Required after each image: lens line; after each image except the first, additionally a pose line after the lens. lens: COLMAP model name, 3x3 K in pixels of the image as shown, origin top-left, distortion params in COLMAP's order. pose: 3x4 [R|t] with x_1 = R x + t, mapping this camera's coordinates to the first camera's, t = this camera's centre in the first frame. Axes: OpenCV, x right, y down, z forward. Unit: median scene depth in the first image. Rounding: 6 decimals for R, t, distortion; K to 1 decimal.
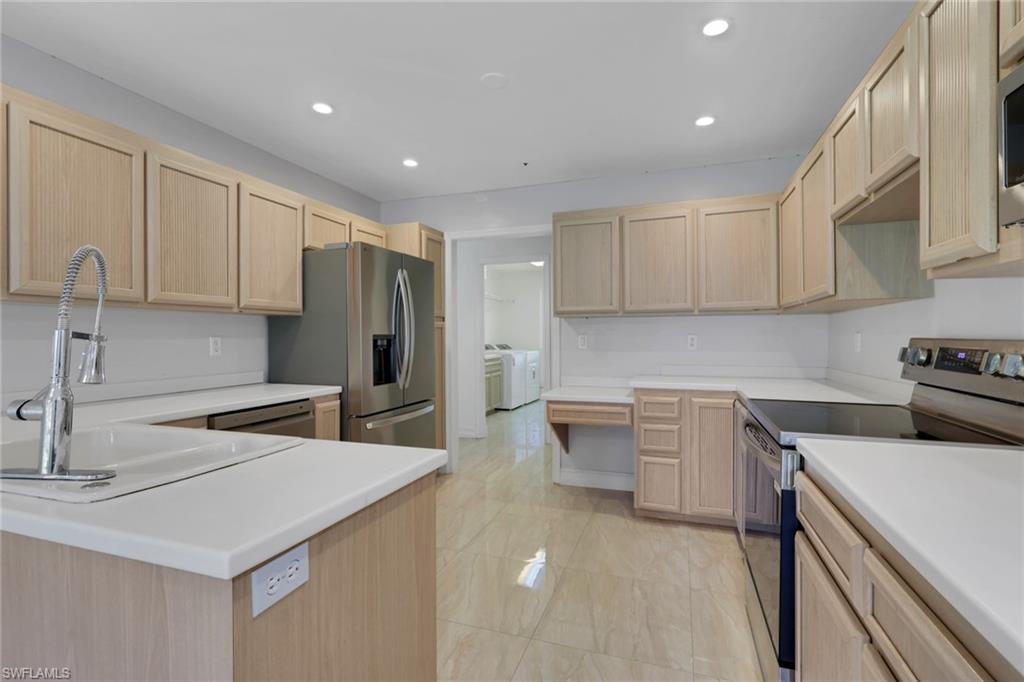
lens RADIAL K [[475.4, 0, 510.0], [0, 475.4, 337.1], [0, 0, 1]] dist [-0.003630, 0.000544]
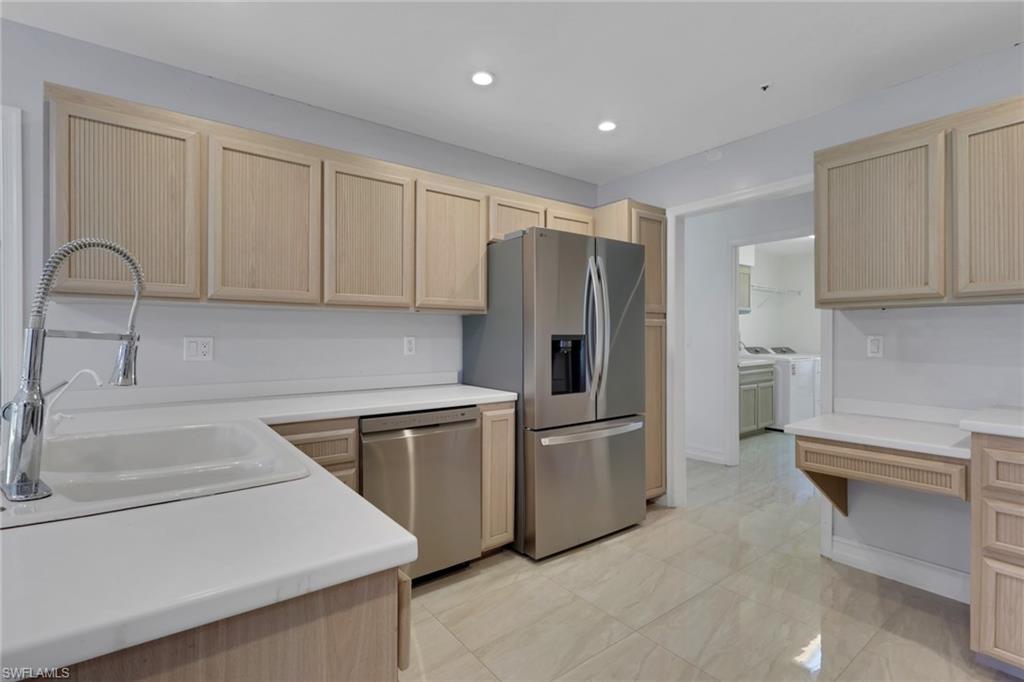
lens RADIAL K [[475.4, 0, 508.2], [0, 475.4, 336.0], [0, 0, 1]] dist [-0.003630, 0.000544]
pose [[0.835582, 0.002844, -0.549358, 0.107094], [-0.004423, 0.999989, -0.001551, -0.000880], [0.549348, 0.003726, 0.835585, 0.231268]]
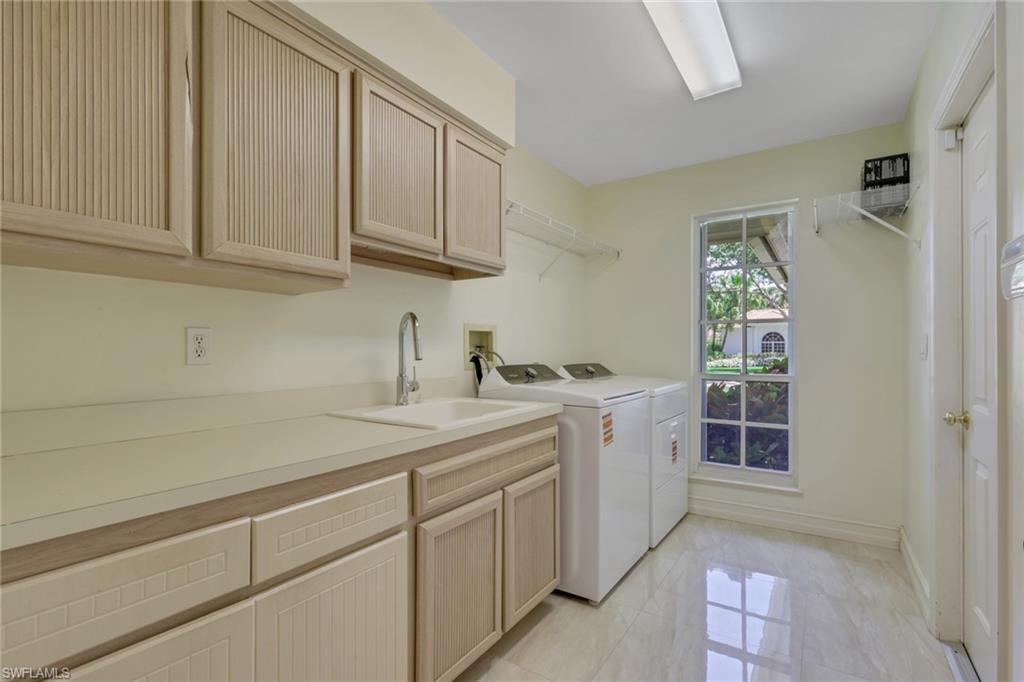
lens RADIAL K [[475.4, 0, 515.1], [0, 475.4, 346.8], [0, 0, 1]] dist [-0.003630, 0.000544]
pose [[0.971914, 0.004554, -0.235293, 0.050172], [-0.005331, 0.999982, -0.002664, 0.008960], [0.235277, 0.003844, 0.971921, 1.709533]]
